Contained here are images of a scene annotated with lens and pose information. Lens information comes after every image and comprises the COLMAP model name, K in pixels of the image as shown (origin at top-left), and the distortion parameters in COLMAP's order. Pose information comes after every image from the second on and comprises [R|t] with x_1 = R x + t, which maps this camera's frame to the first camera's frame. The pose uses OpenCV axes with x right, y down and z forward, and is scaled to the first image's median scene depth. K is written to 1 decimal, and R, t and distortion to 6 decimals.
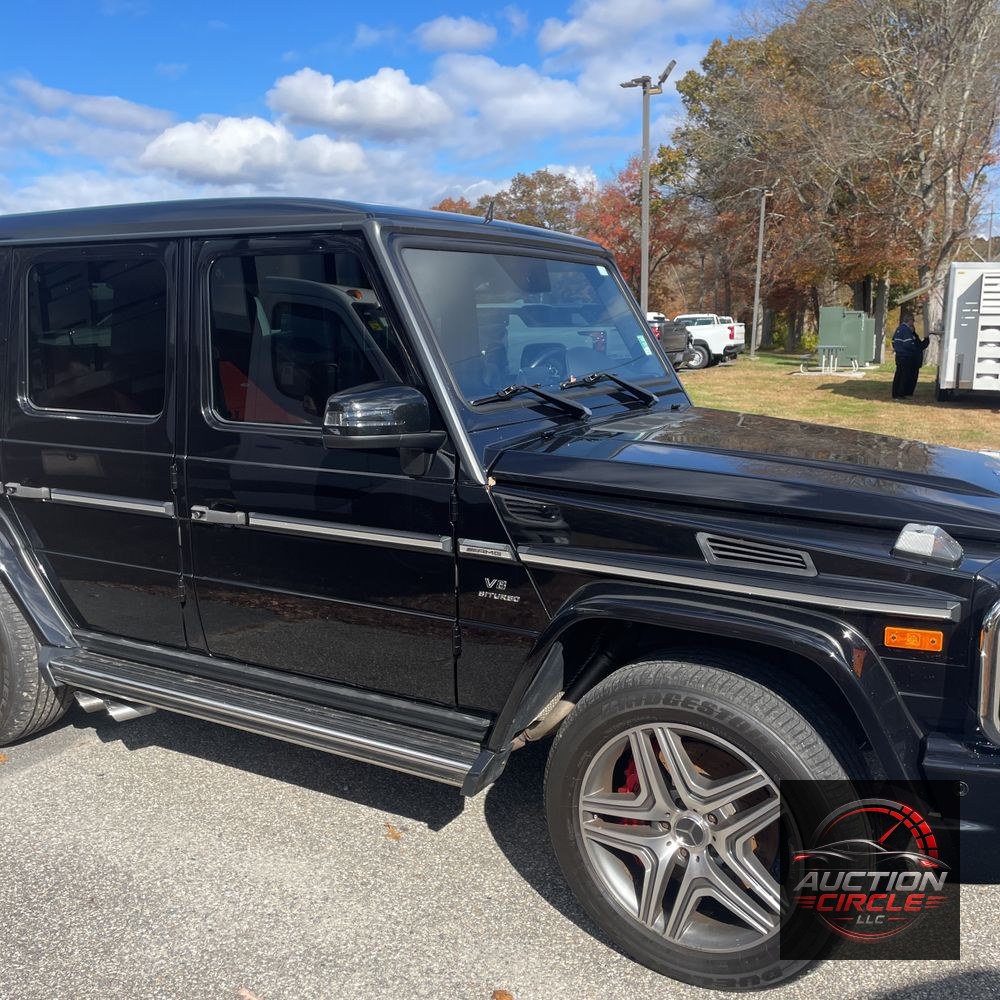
lens RADIAL K [[1009.1, 0, 504.3], [0, 1009.1, 481.9], [0, 0, 1]] dist [0.092611, -0.127277]
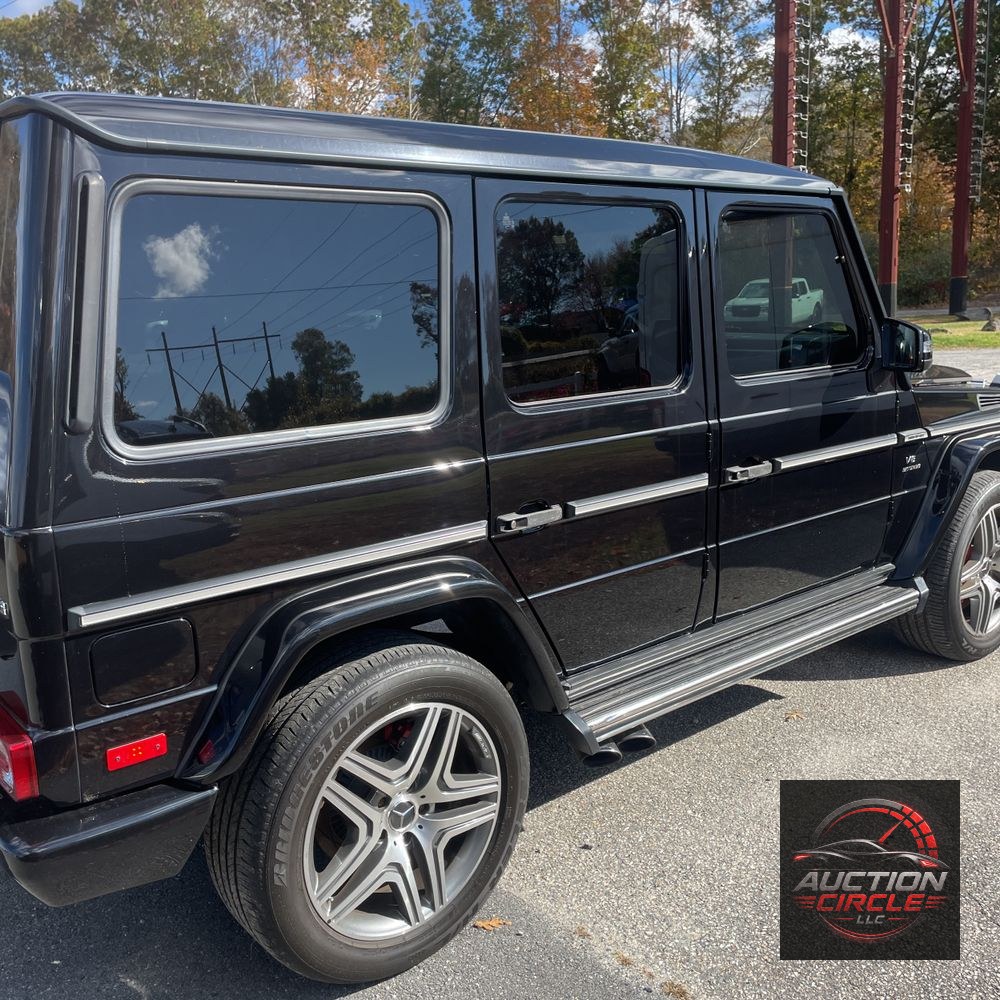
lens RADIAL K [[1009.1, 0, 504.3], [0, 1009.1, 481.9], [0, 0, 1]] dist [0.092611, -0.127277]
pose [[0.335379, -0.180847, 0.924562, -1.150668], [0.173544, 0.976466, 0.128047, -0.113279], [-0.925961, 0.117507, 0.358871, 0.767582]]
